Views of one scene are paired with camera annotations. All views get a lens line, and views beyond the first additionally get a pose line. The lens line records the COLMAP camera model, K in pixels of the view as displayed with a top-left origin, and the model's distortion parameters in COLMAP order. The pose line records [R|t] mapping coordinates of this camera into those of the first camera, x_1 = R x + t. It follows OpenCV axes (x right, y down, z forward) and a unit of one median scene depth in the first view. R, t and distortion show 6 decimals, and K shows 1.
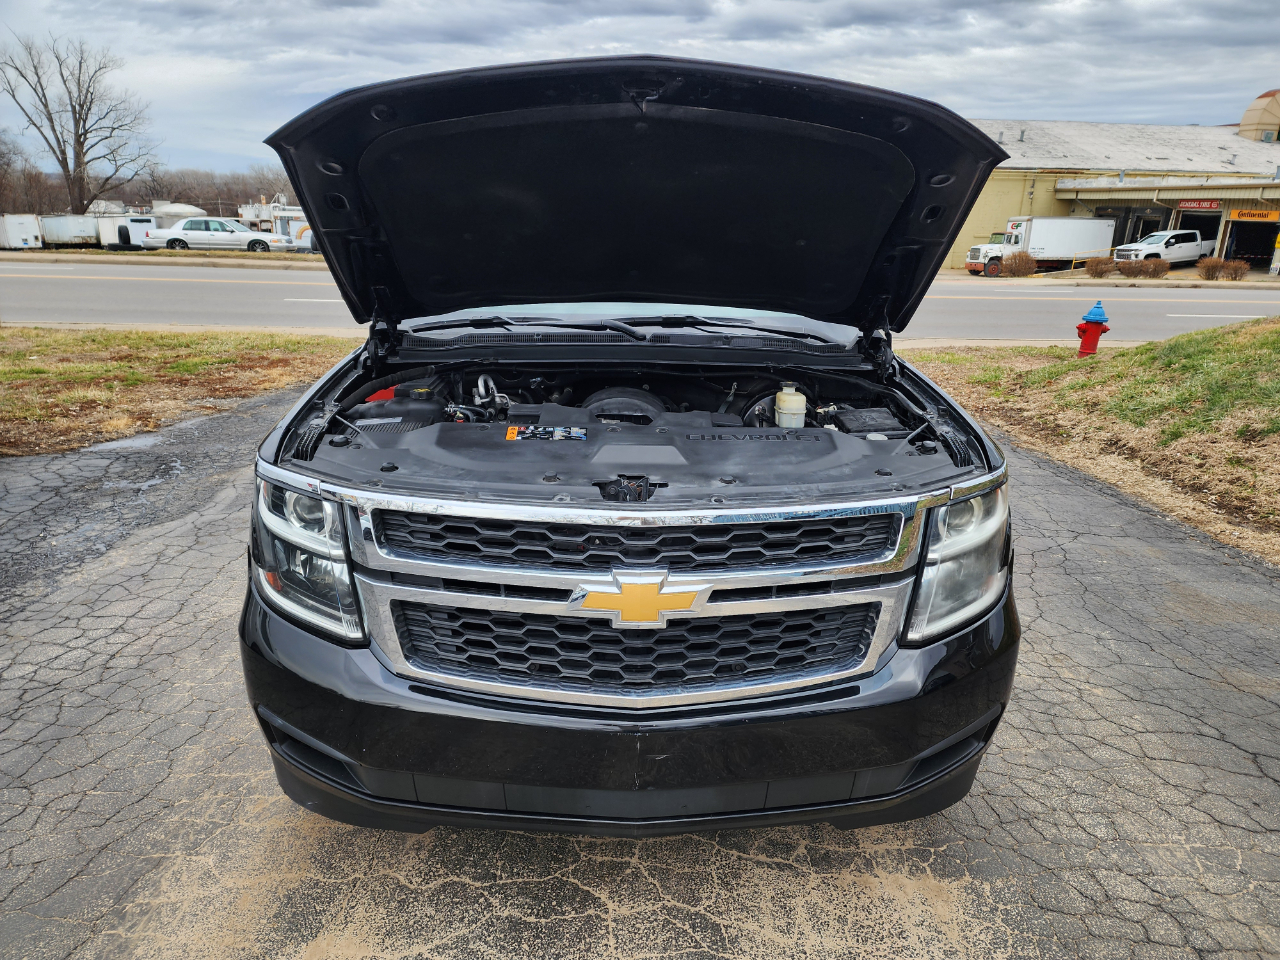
lens RADIAL K [[860.4, 0, 644.5], [0, 860.4, 475.4], [0, 0, 1]] dist [0.074981, -0.067379]
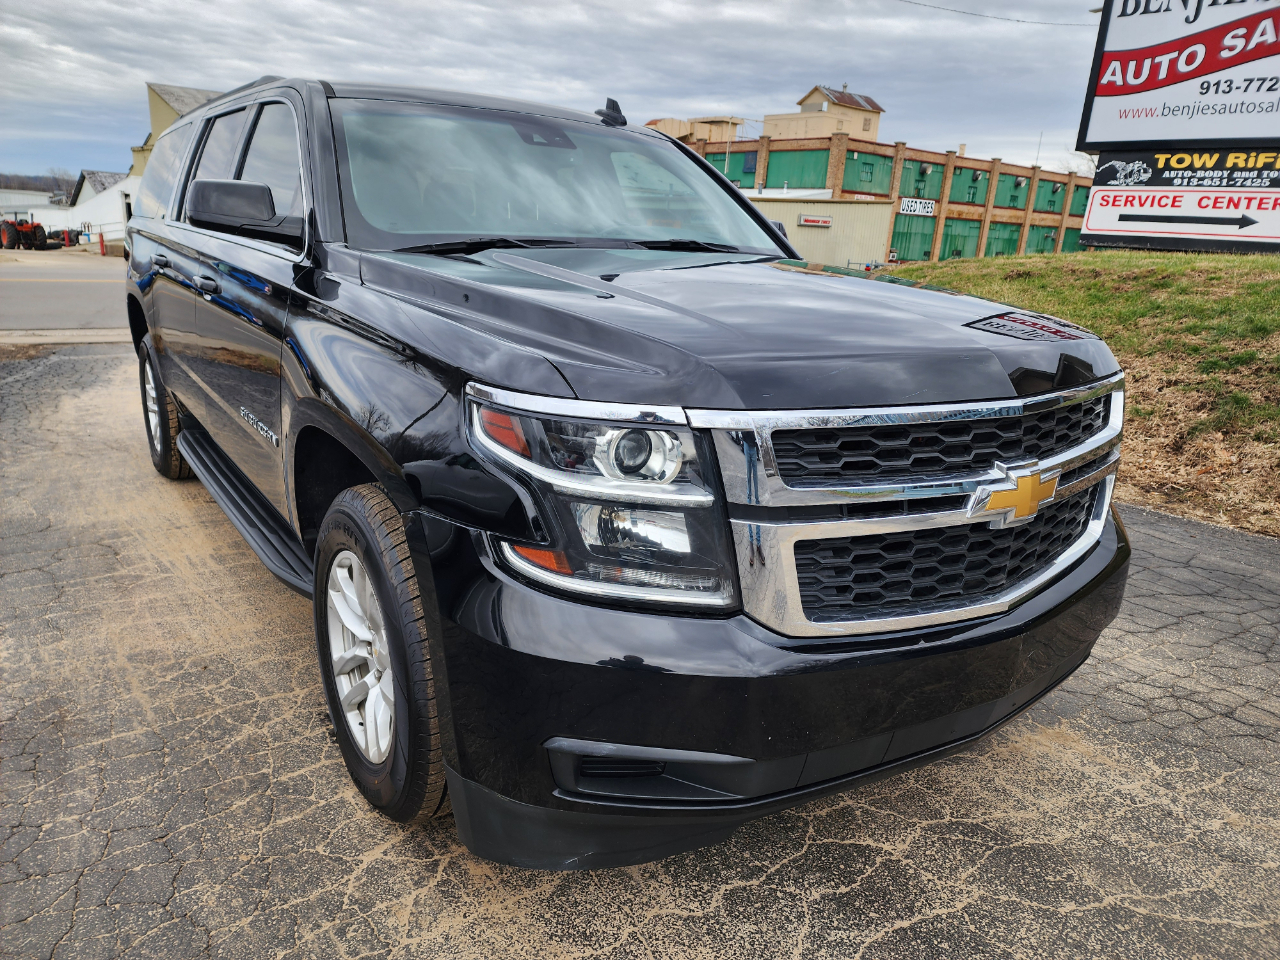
lens RADIAL K [[862.1, 0, 627.4], [0, 862.1, 477.3], [0, 0, 1]] dist [0.082759, -0.074993]
pose [[0.836121, -0.129134, 0.533129, -0.653815], [0.128157, 0.990985, 0.039043, 0.025154], [-0.533365, 0.035680, 0.845133, 0.307886]]
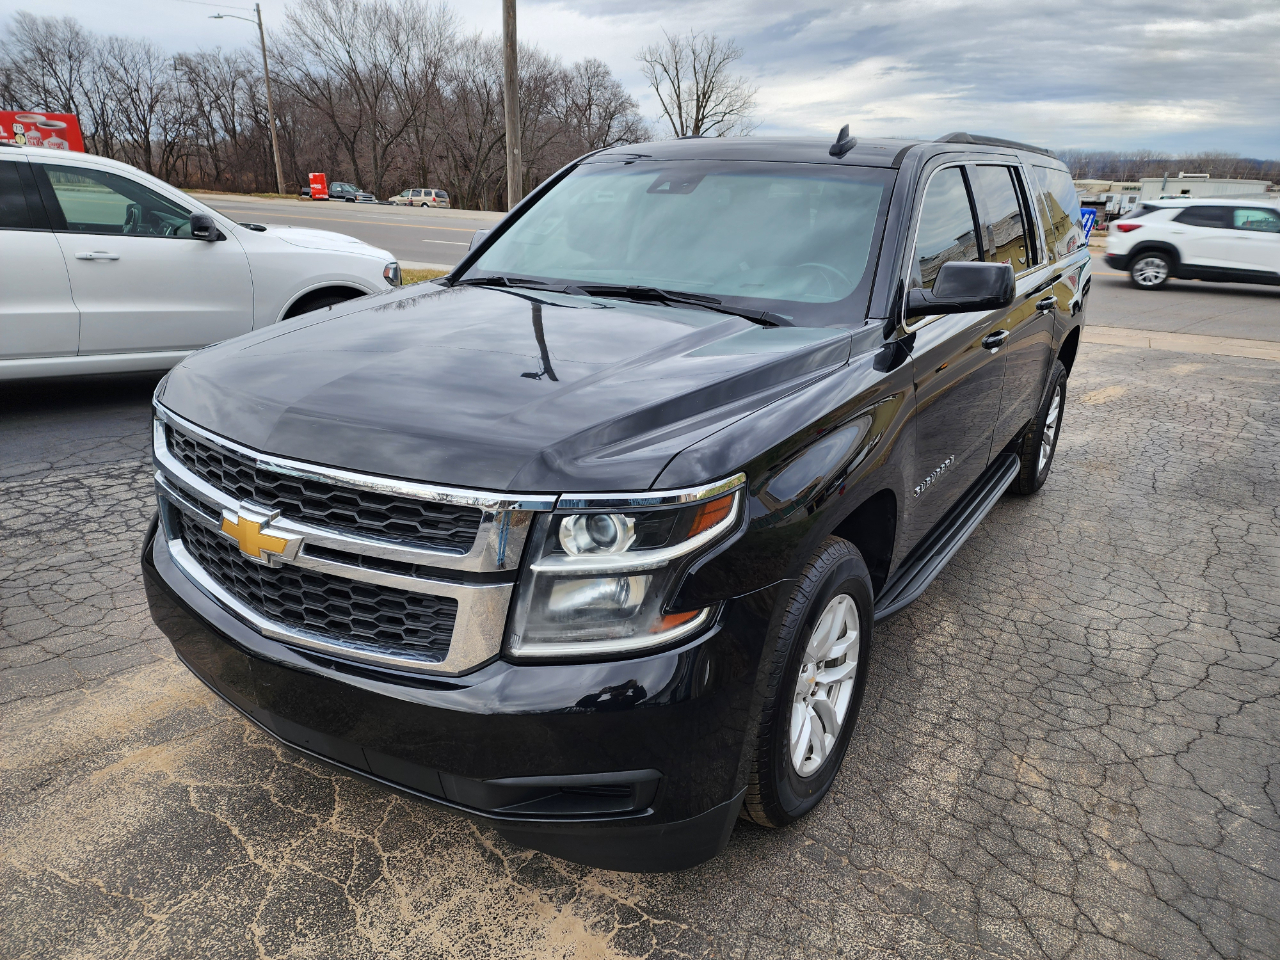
lens RADIAL K [[857.1, 0, 644.6], [0, 857.1, 483.4], [0, 0, 1]] dist [0.074667, -0.064866]
pose [[0.818894, 0.187754, -0.542366, 0.716697], [-0.167468, 0.982022, 0.087099, -0.070045], [0.548969, 0.019505, 0.835615, 0.270129]]
